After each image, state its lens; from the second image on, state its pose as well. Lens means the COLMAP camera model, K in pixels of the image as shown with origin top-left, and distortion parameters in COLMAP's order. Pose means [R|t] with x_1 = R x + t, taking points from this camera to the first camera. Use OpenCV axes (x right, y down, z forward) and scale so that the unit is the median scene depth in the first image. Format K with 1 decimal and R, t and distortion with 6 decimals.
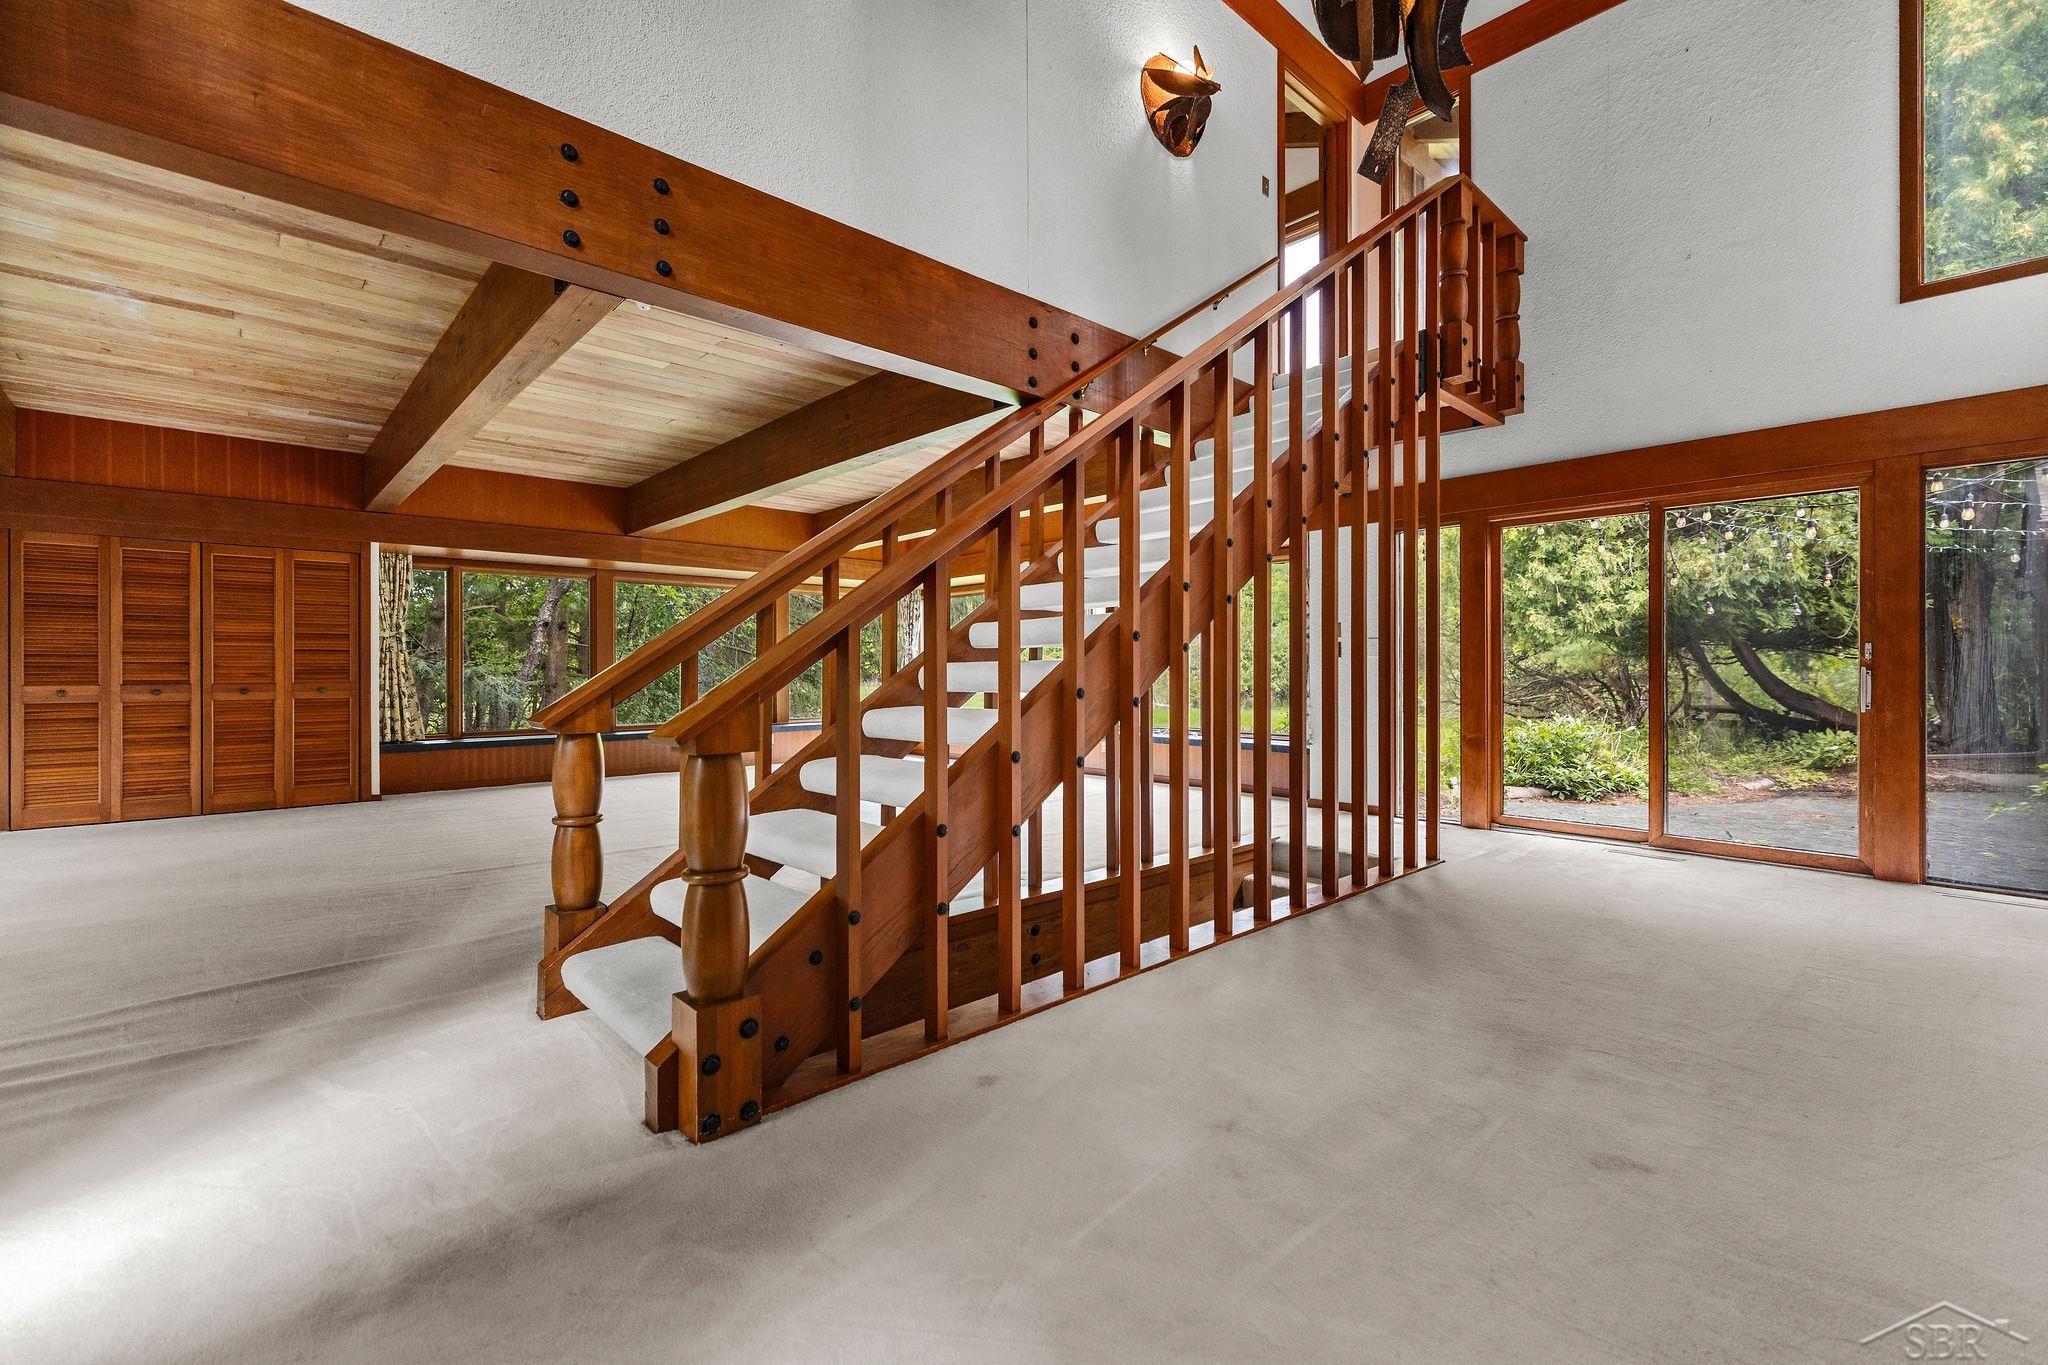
lens RADIAL K [[856.3, 0, 1007.4], [0, 856.3, 668.0], [0, 0, 1]] dist [-0.001895, 0.000380]
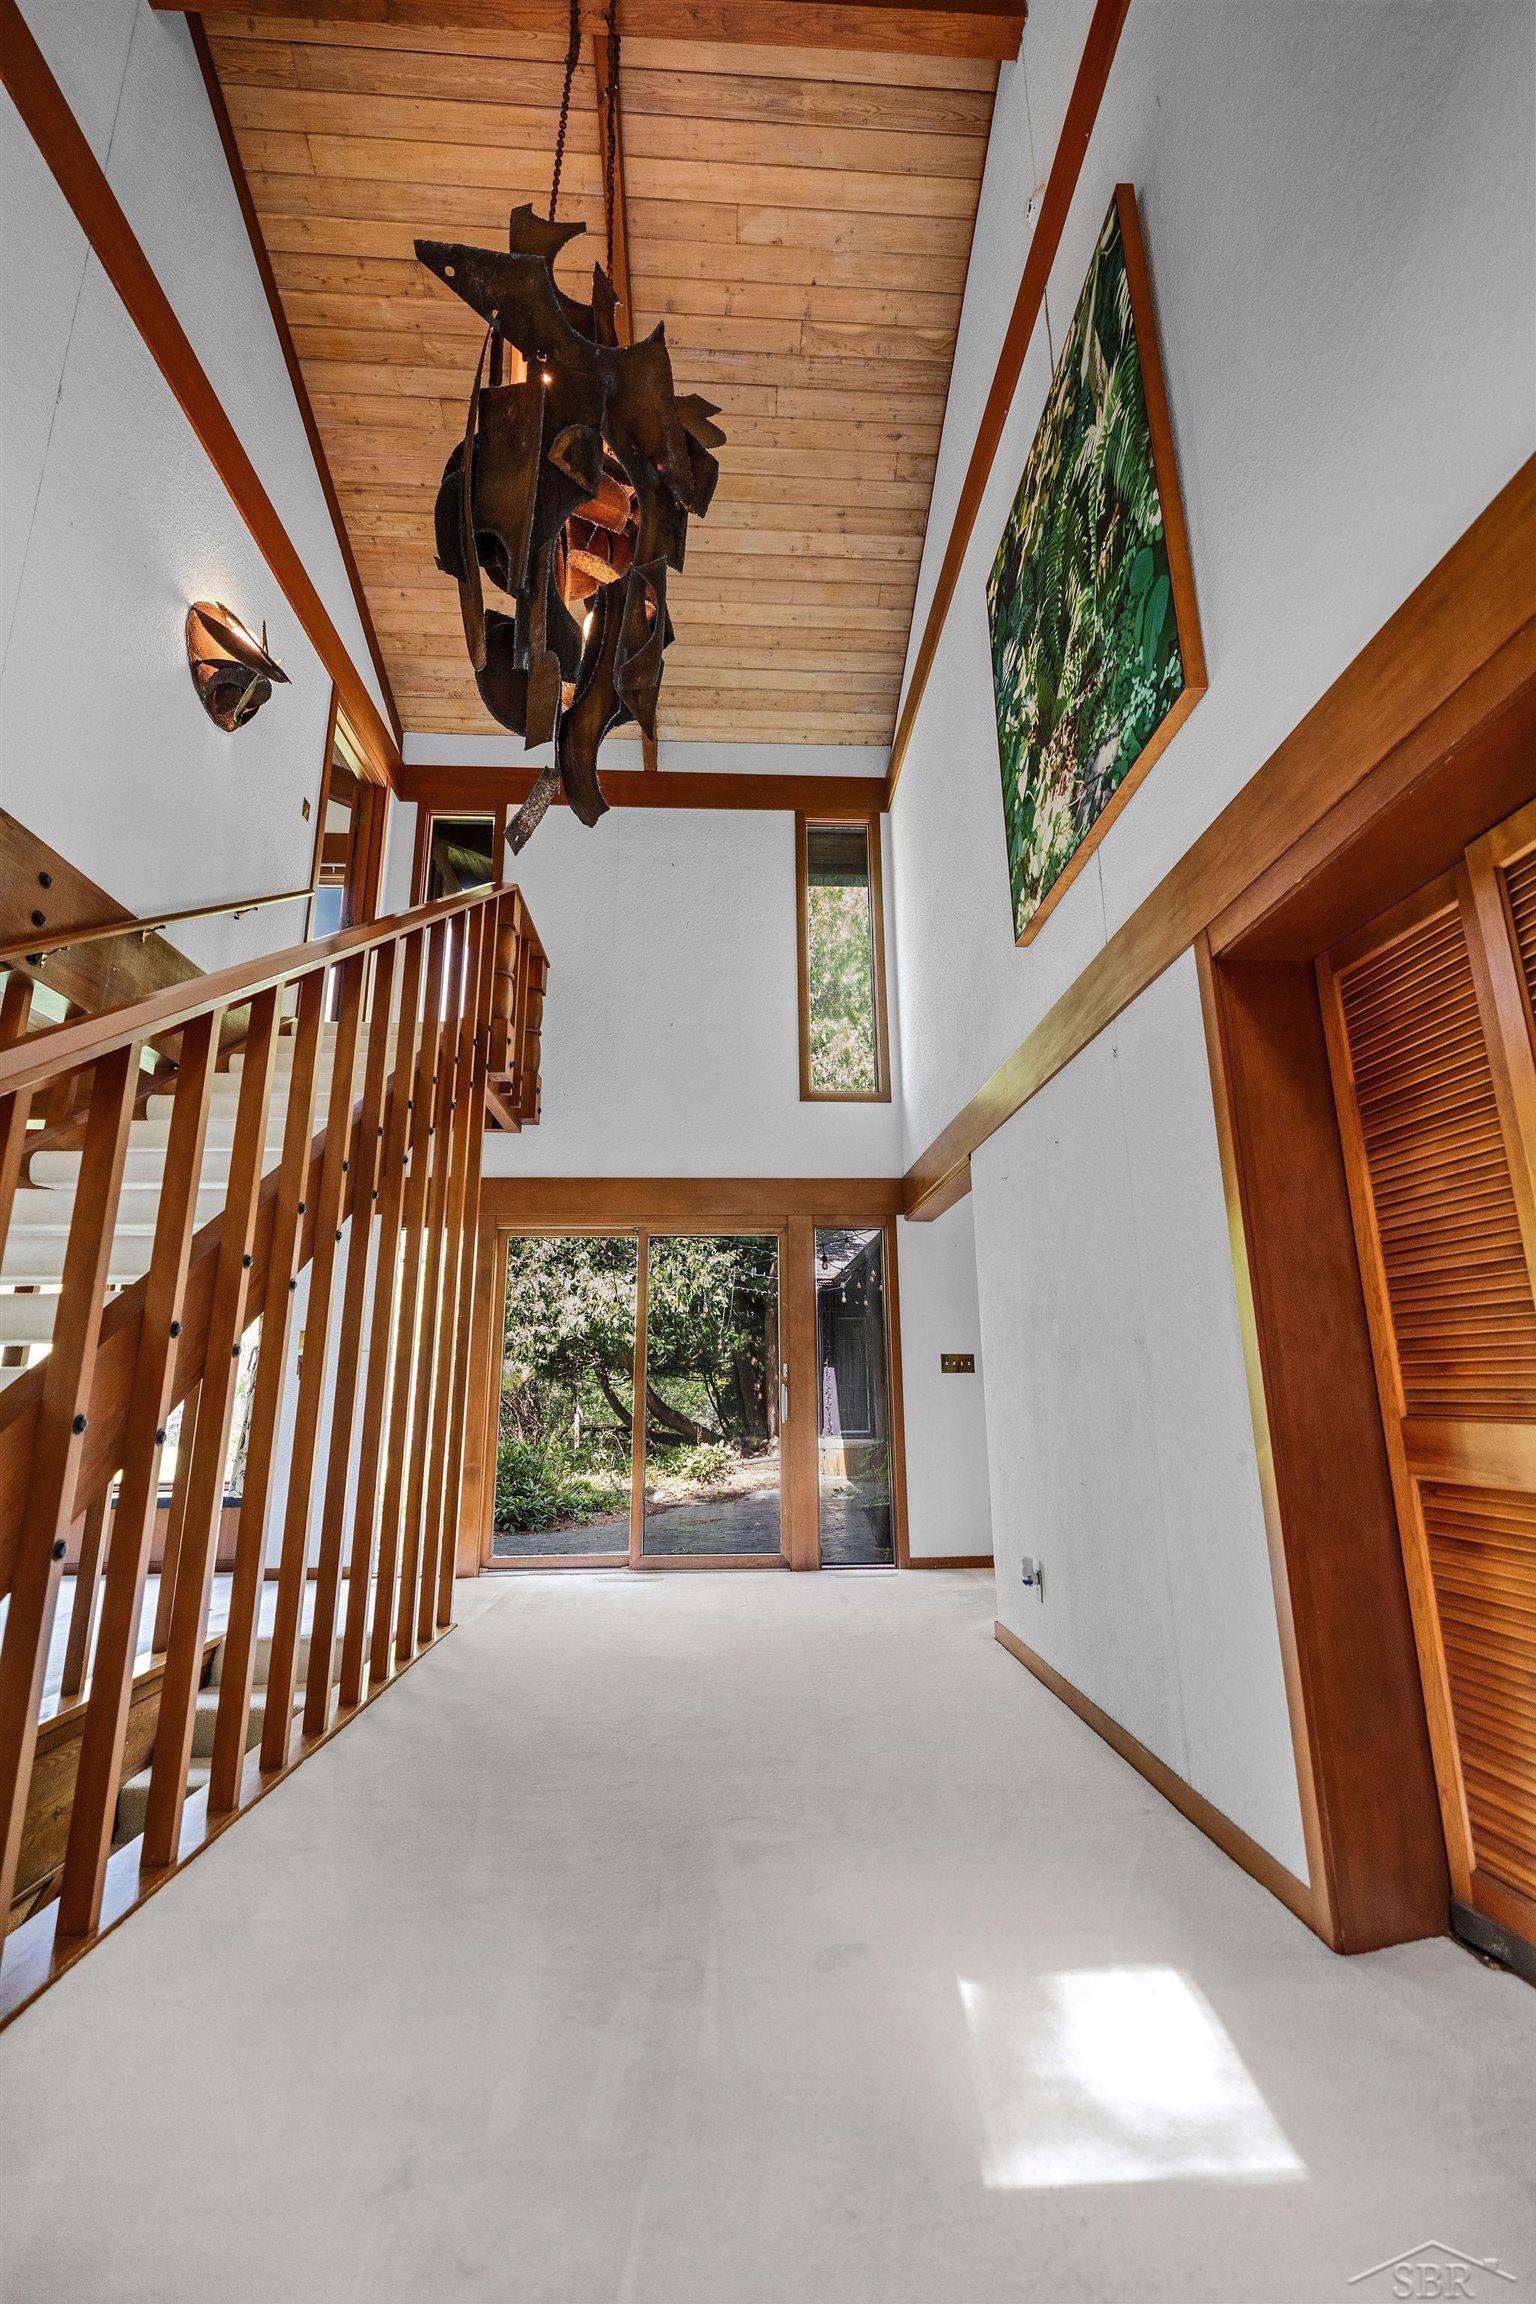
lens RADIAL K [[963.3, 0, 775.0], [0, 963.3, 1154.9], [0, 0, 1]] dist [-0.001895, 0.000380]
pose [[0.631547, 0.178496, 0.754511, -0.089551], [0.007564, 0.971675, -0.236202, 0.005855], [-0.775301, 0.154880, 0.612308, 0.130092]]
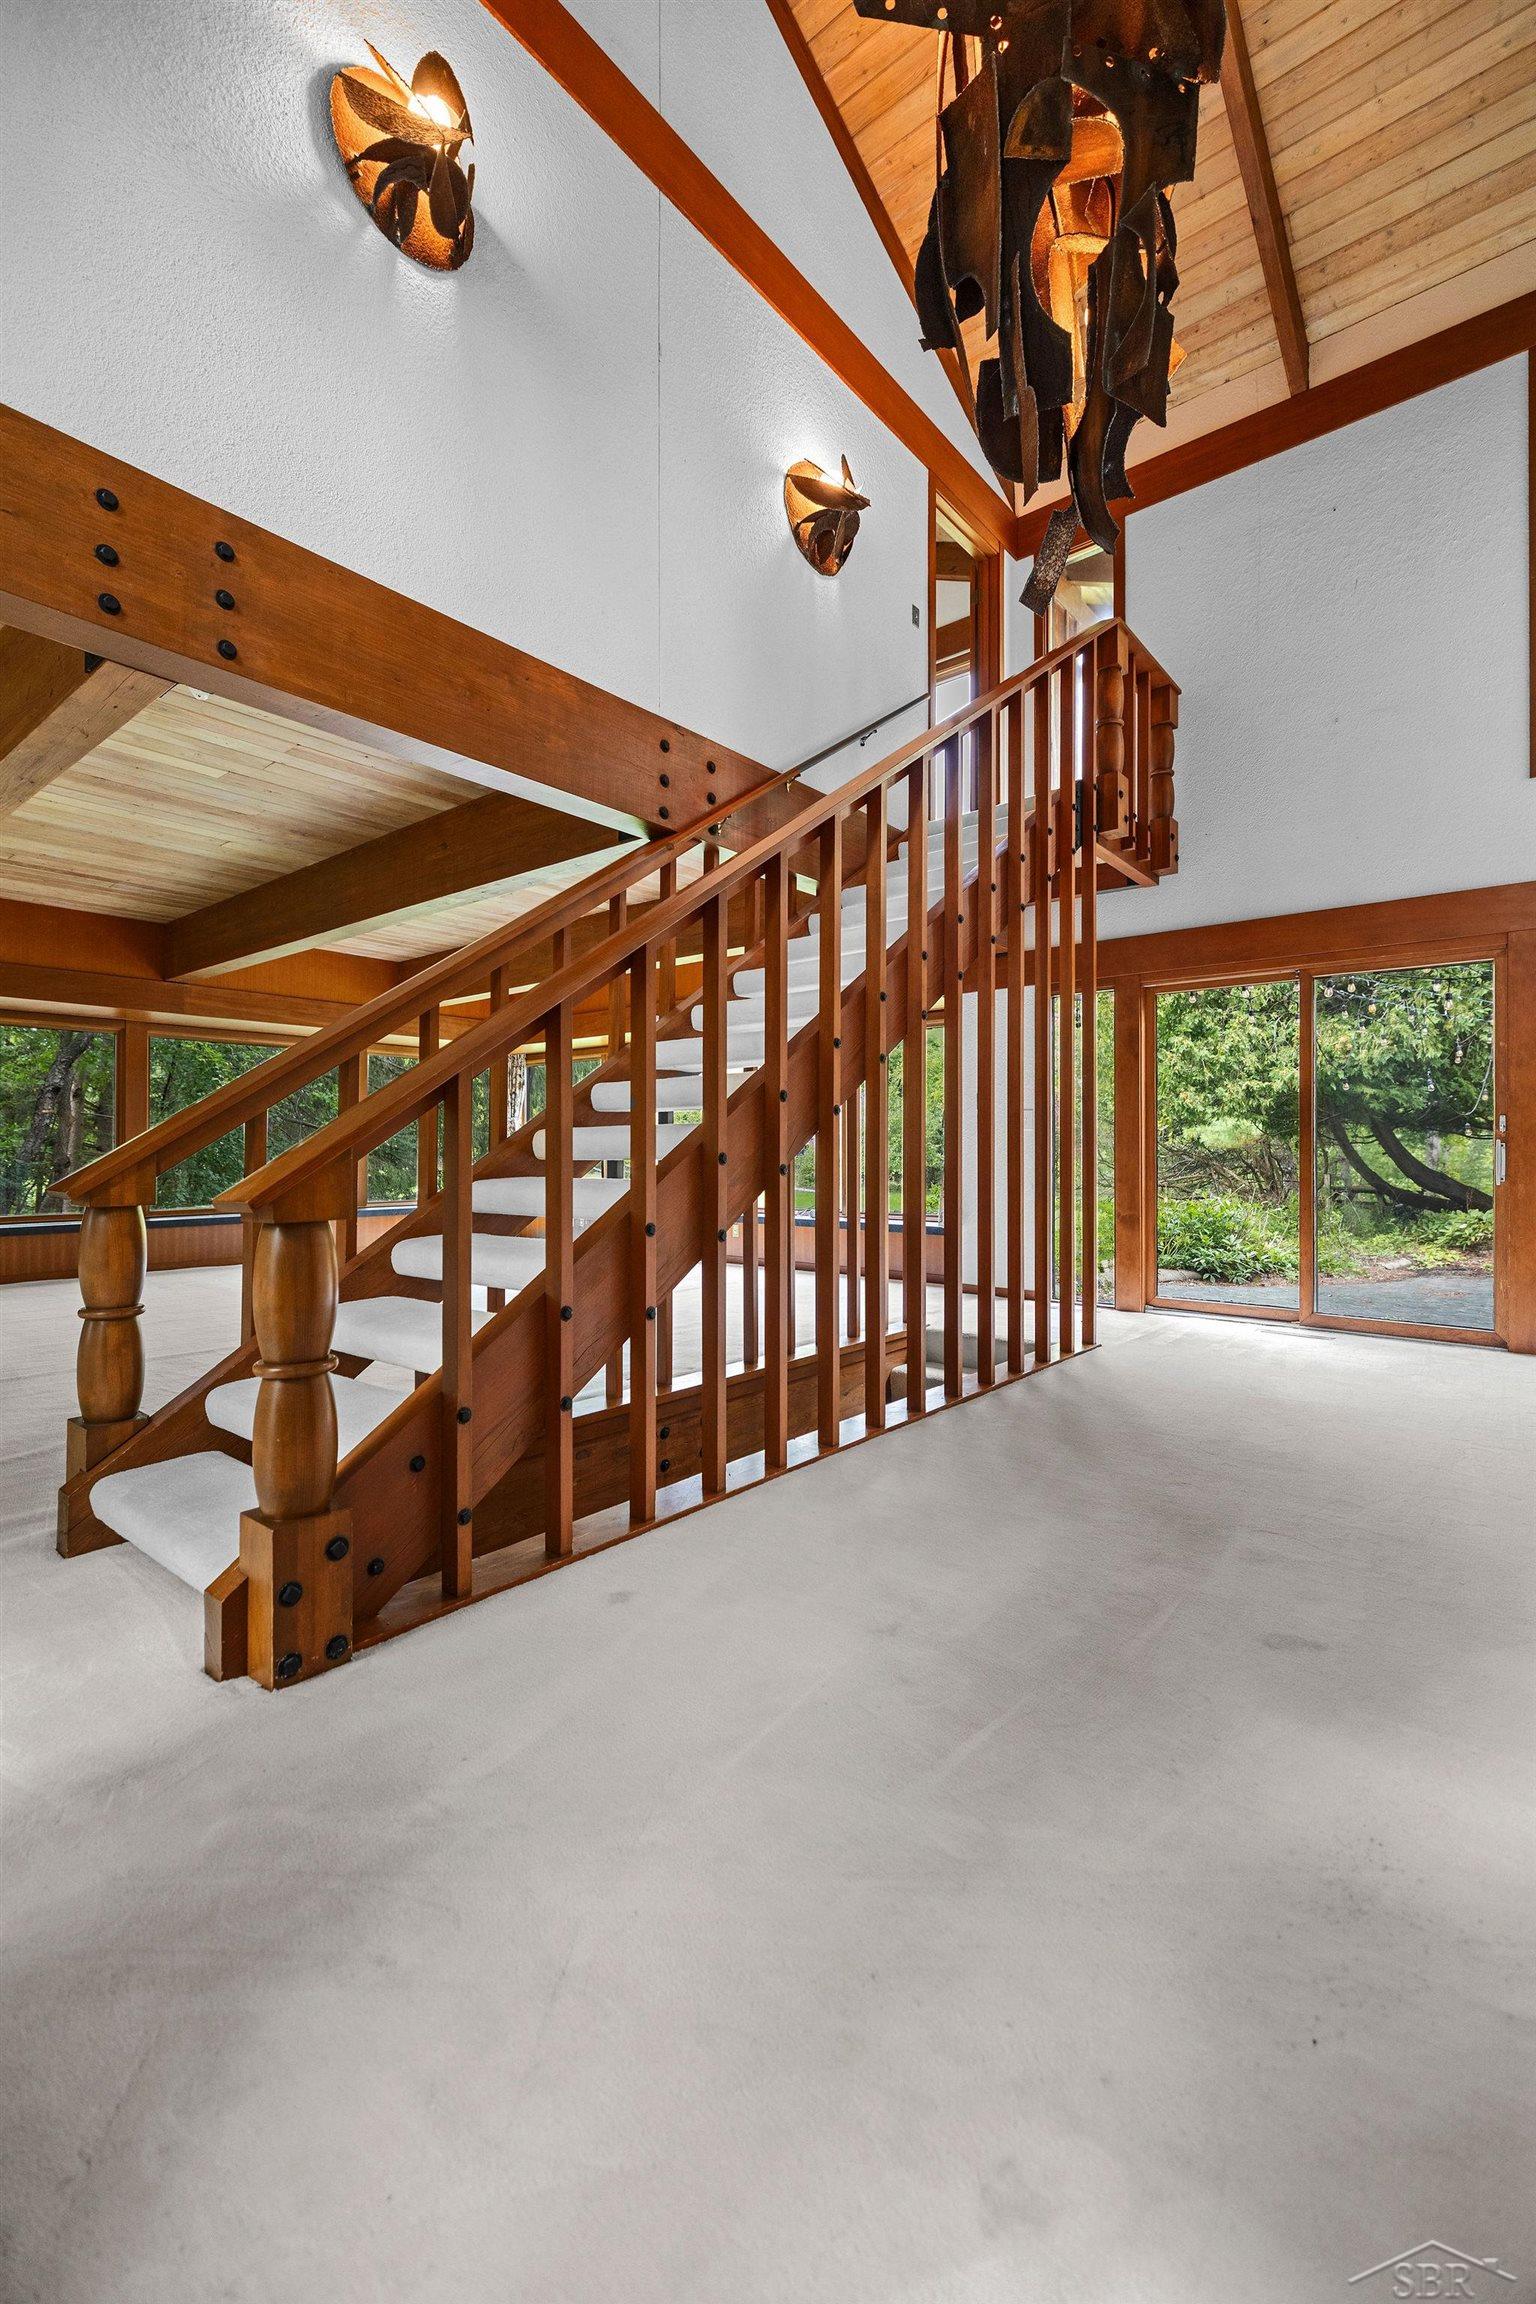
lens RADIAL K [[963.3, 0, 750.8], [0, 963.3, 1140.8], [0, 0, 1]] dist [-0.001895, 0.000380]
pose [[0.991189, 0.003771, 0.132399, -0.011522], [-0.002794, 0.999967, -0.007564, 0.011617], [-0.132423, 0.007127, 0.991168, 0.003409]]
